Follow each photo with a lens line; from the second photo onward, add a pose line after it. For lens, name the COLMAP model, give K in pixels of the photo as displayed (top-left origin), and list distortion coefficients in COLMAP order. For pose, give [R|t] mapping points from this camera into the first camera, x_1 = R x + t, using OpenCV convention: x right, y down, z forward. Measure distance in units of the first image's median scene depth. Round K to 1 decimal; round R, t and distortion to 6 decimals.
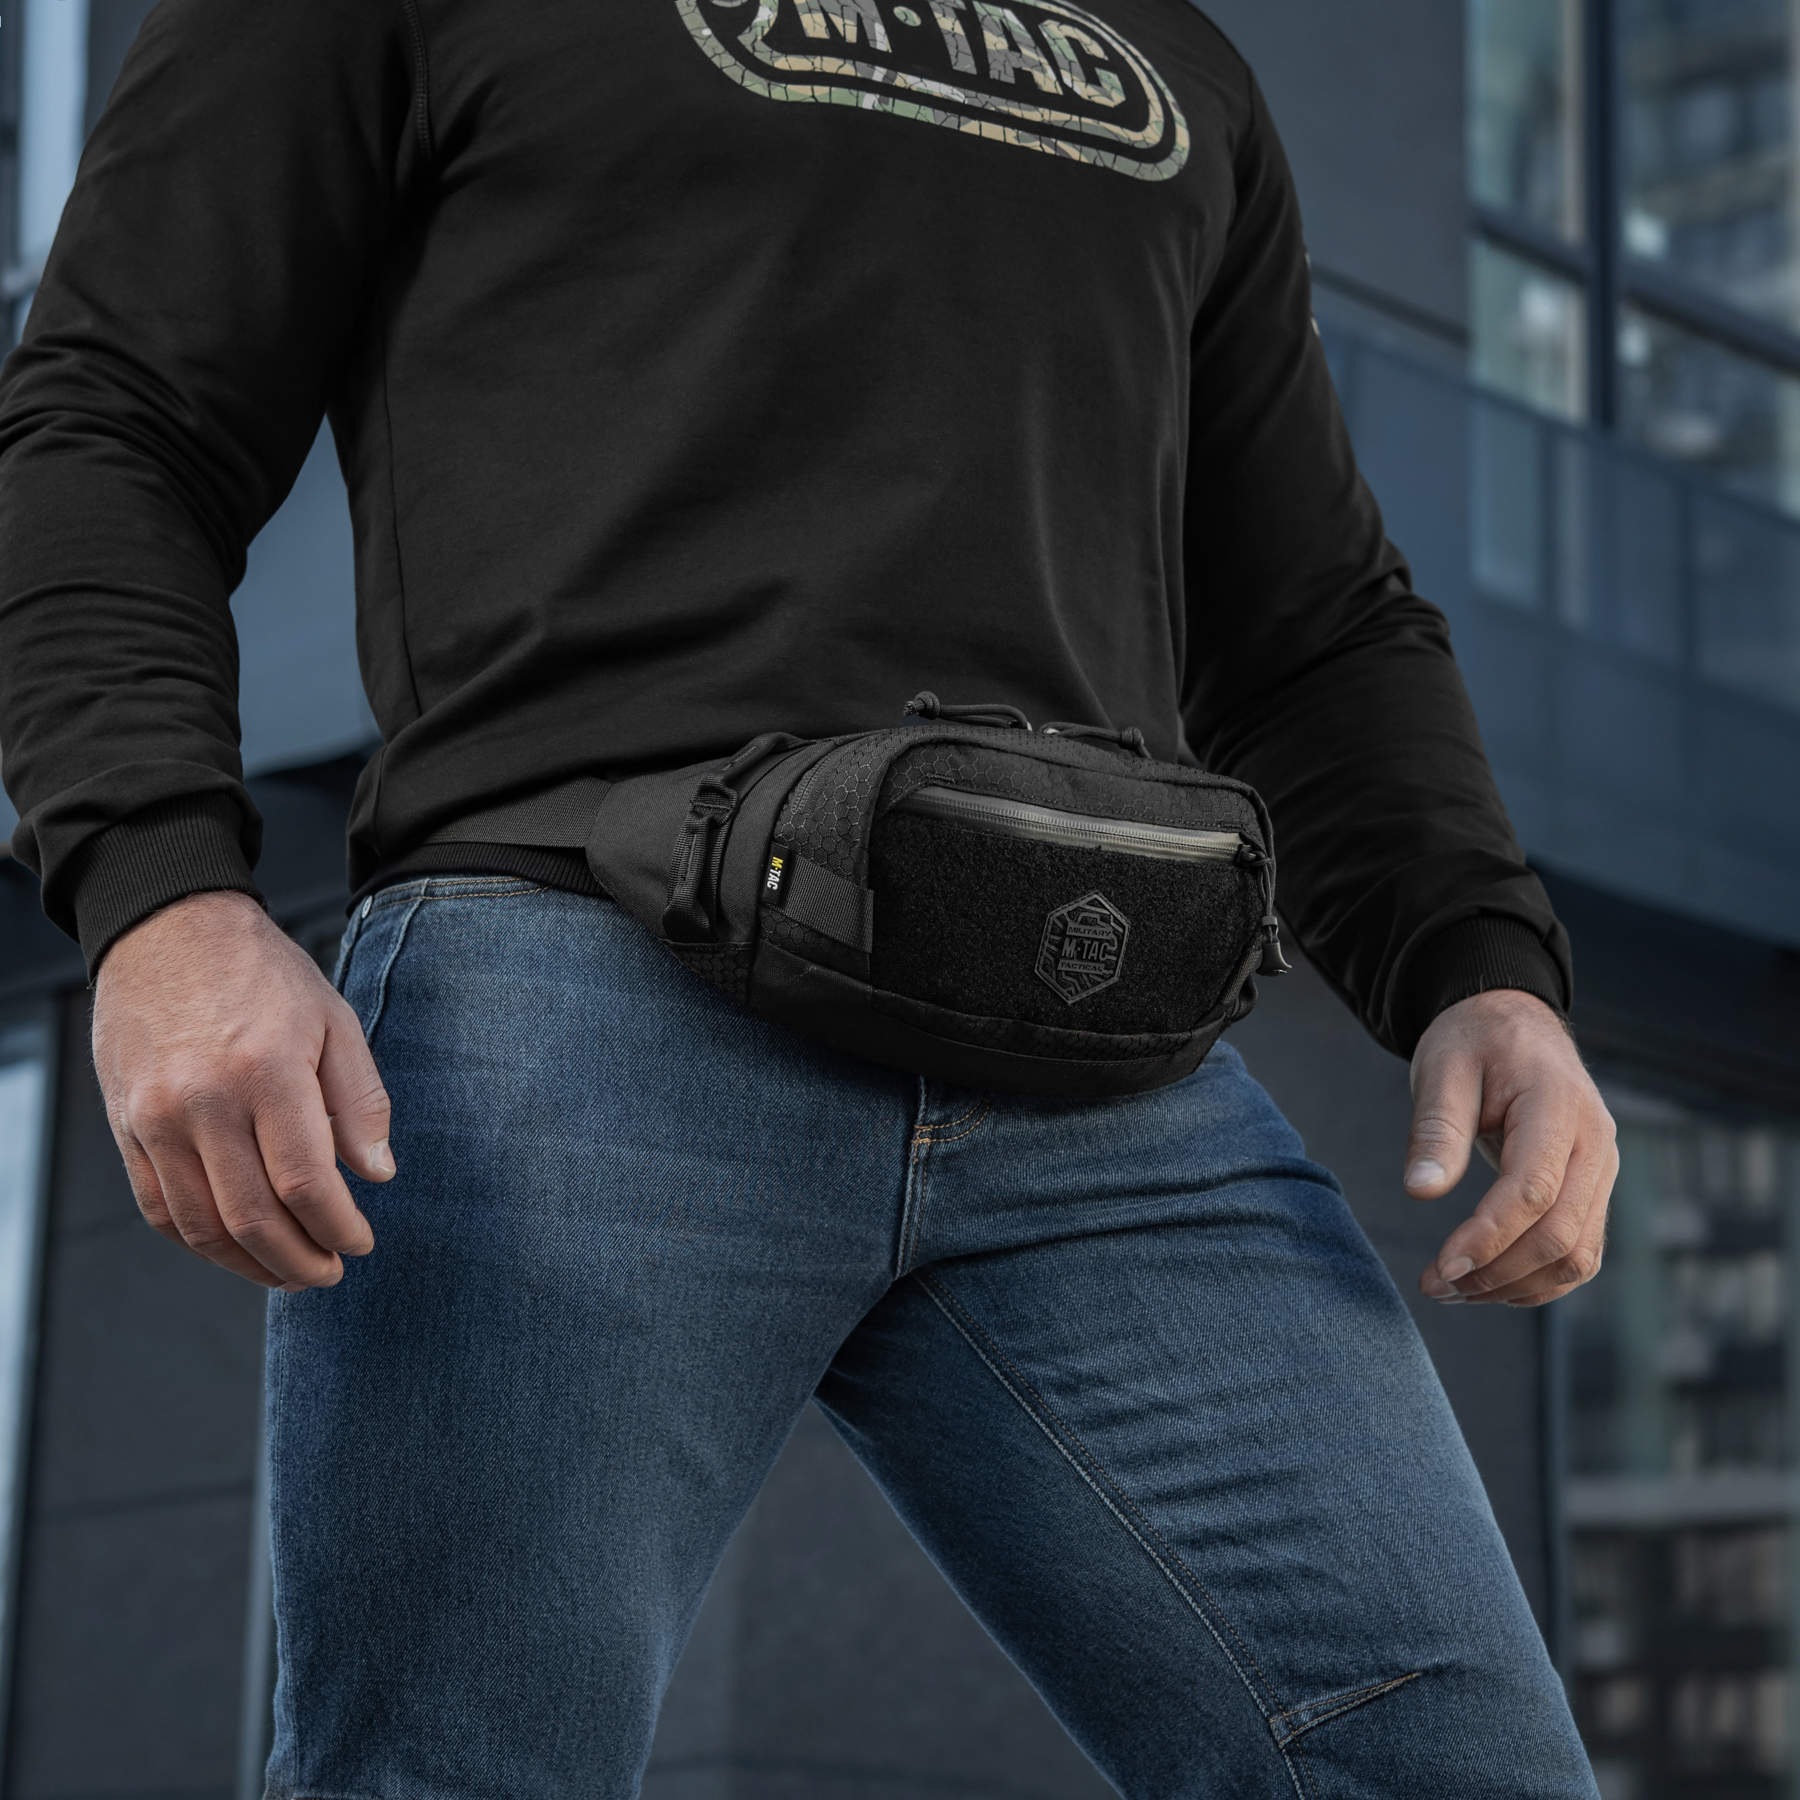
lens RADIAL K [[5001.4, 0, 900.0], [0, 5001.4, 900.0], [0, 0, 1]] dist [-0.039978, 0.240734]
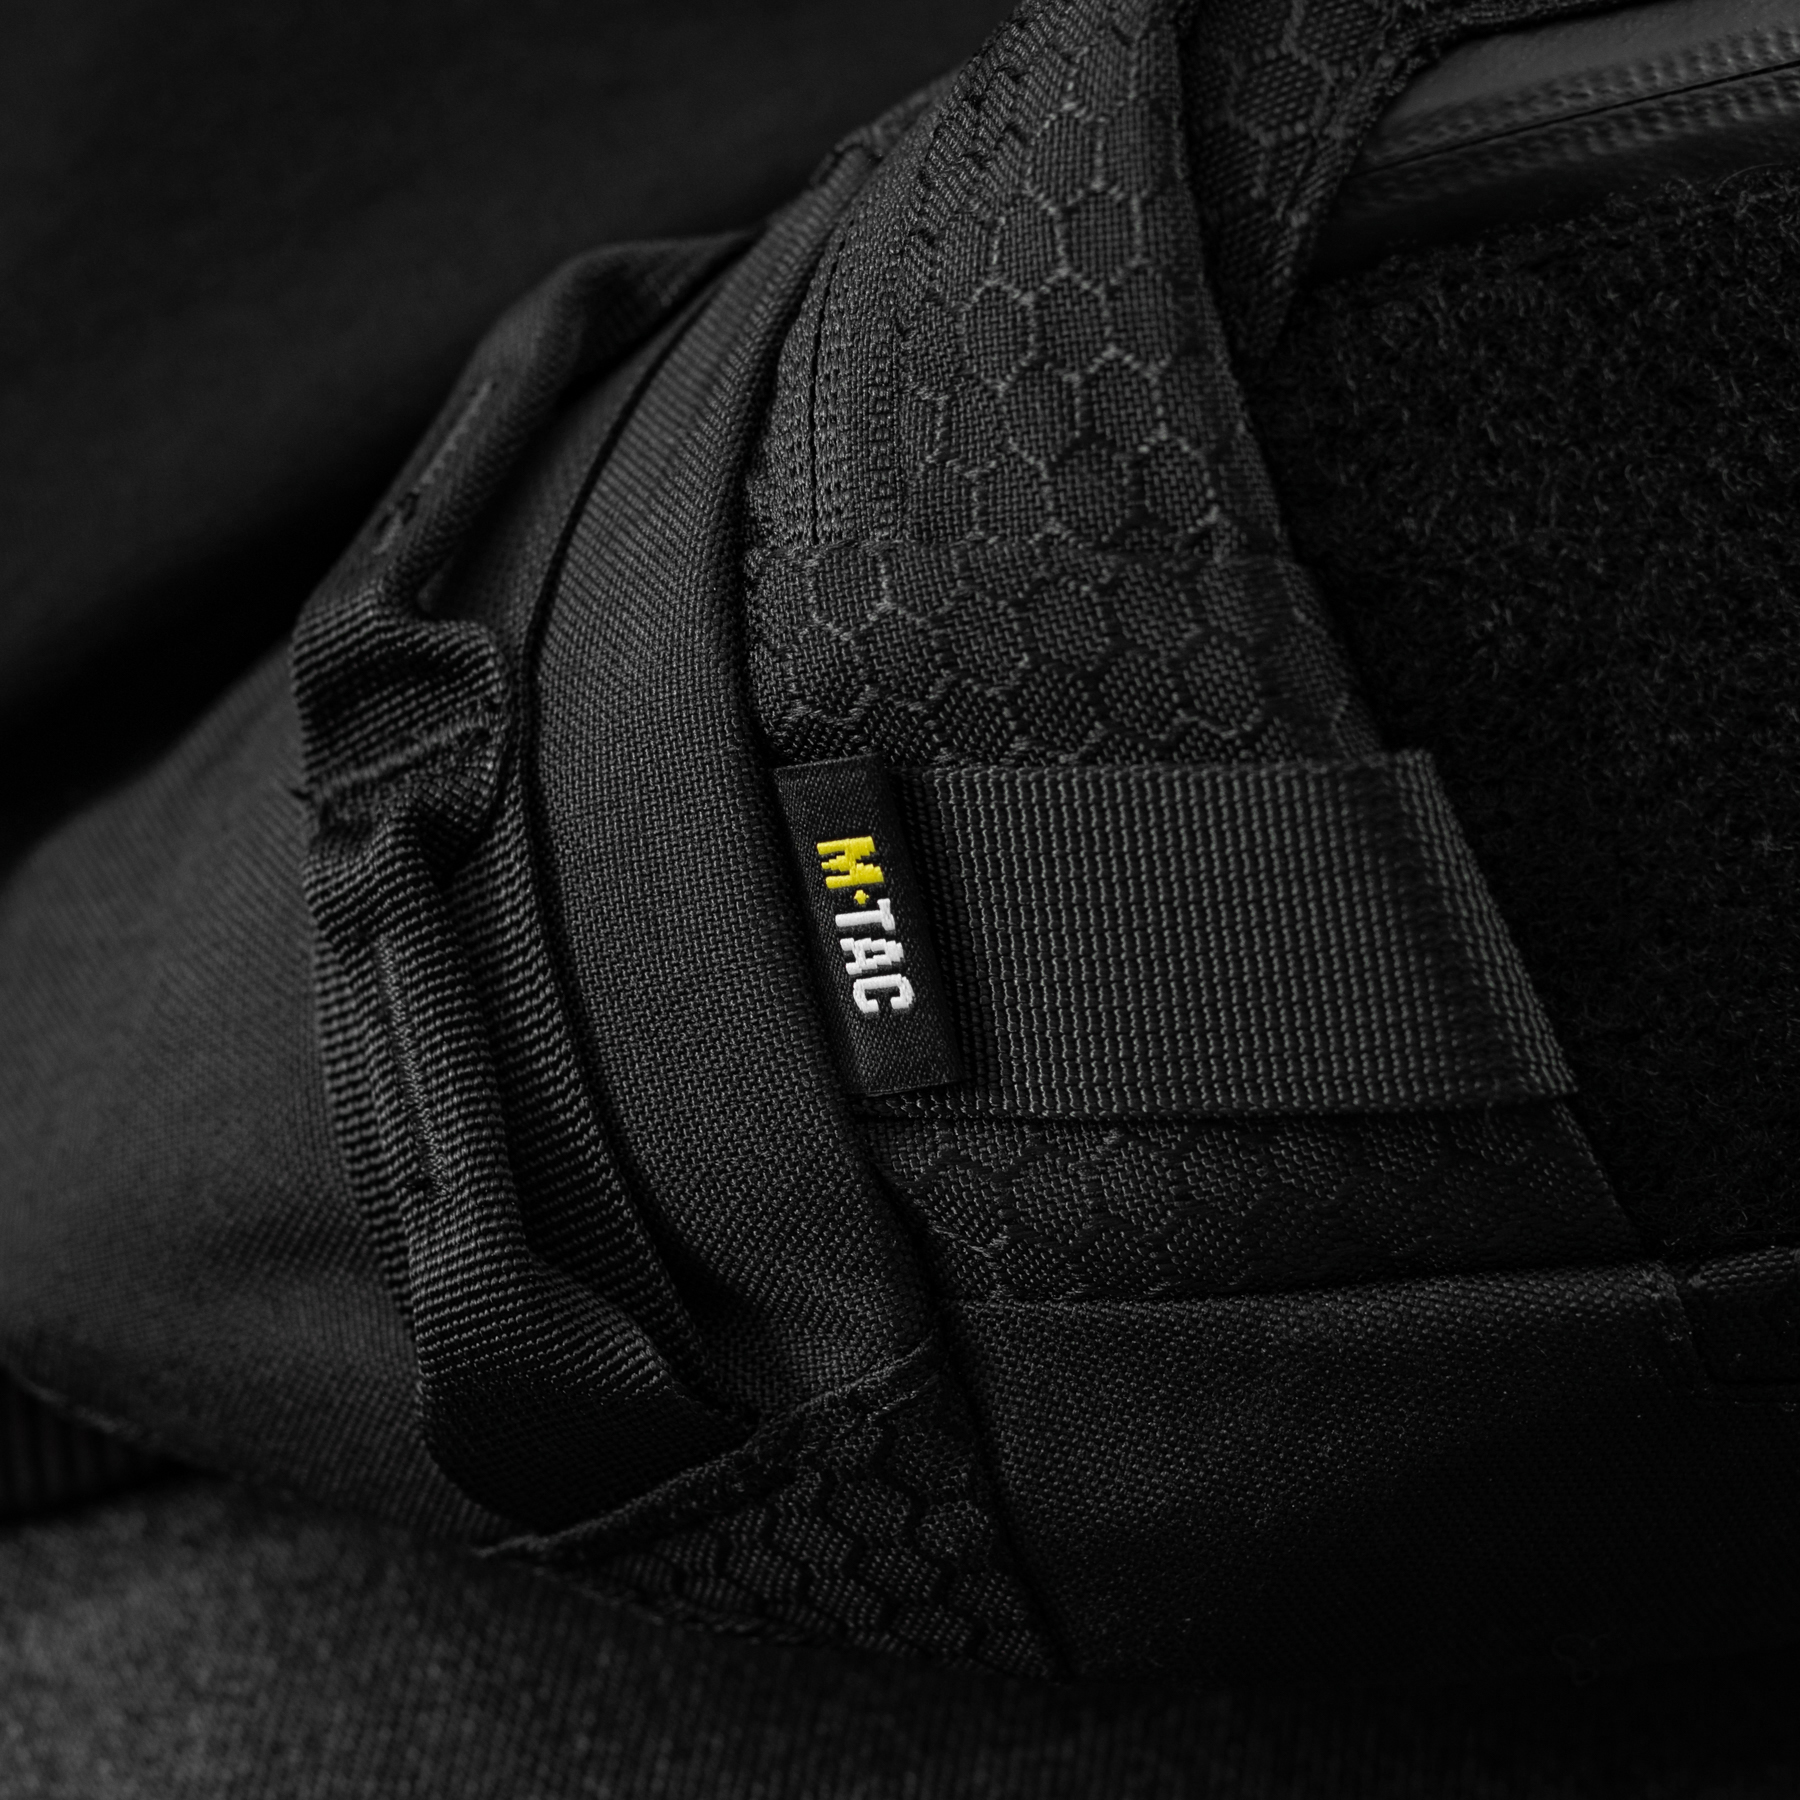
lens RADIAL K [[6247.4, 0, 900.0], [0, 6247.4, 900.0], [0, 0, 1]] dist [-0.033552, 1.745880]
pose [[0.894962, -0.444024, -0.043423, -0.014171], [0.439515, 0.894195, -0.085099, 0.012745], [0.076615, 0.057075, 0.995426, 0.783788]]
